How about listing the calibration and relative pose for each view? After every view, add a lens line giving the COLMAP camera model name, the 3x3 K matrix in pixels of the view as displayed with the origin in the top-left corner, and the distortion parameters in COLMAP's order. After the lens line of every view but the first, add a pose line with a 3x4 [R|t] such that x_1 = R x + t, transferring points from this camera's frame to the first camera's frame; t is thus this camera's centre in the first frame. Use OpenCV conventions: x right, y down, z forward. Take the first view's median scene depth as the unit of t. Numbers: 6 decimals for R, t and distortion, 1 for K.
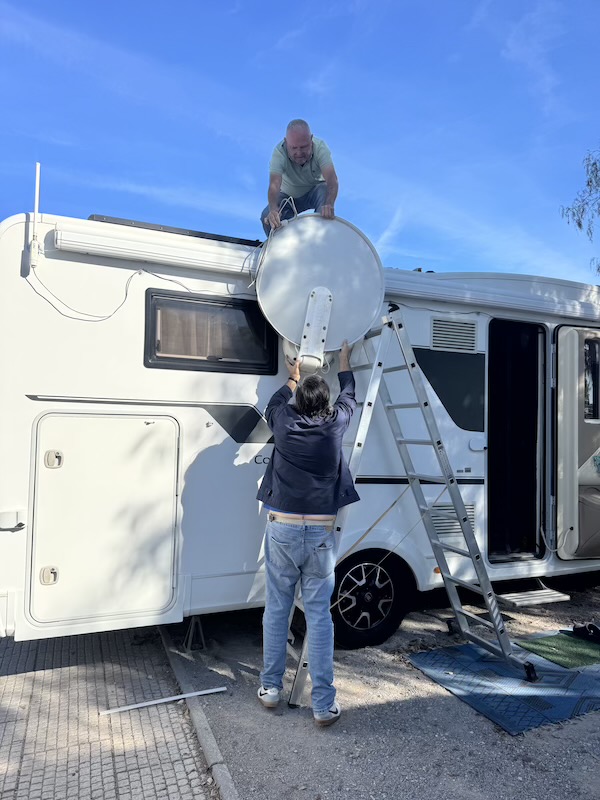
lens RADIAL K [[557.2, 0, 300.0], [0, 557.2, 400.0], [0, 0, 1]] dist [-0.004203, -0.001116]
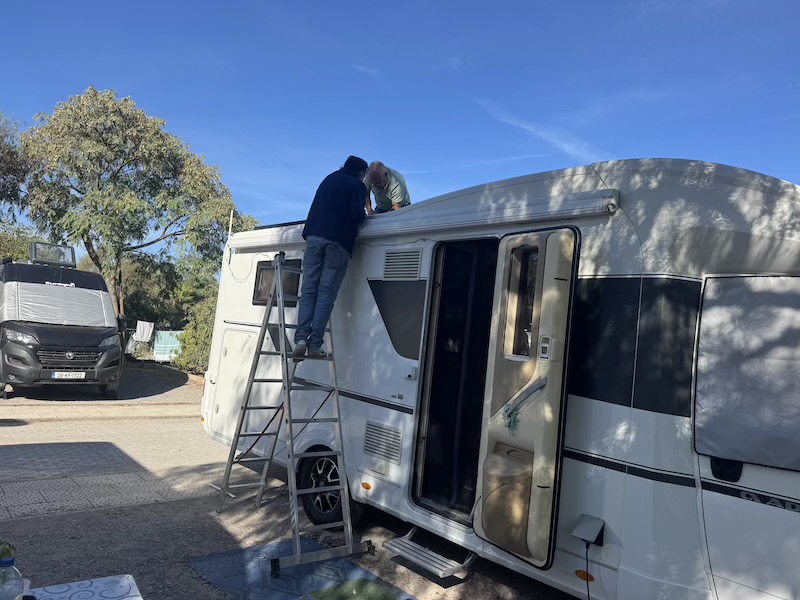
lens RADIAL K [[545.3, 0, 397.2], [0, 545.3, 282.8], [0, 0, 1]] dist [0.001982, -0.061299]
pose [[0.369639, -0.081324, -0.925610, 1.214569], [-0.053792, 0.992619, -0.108693, 0.029325], [0.927617, 0.089967, 0.362536, 0.619251]]
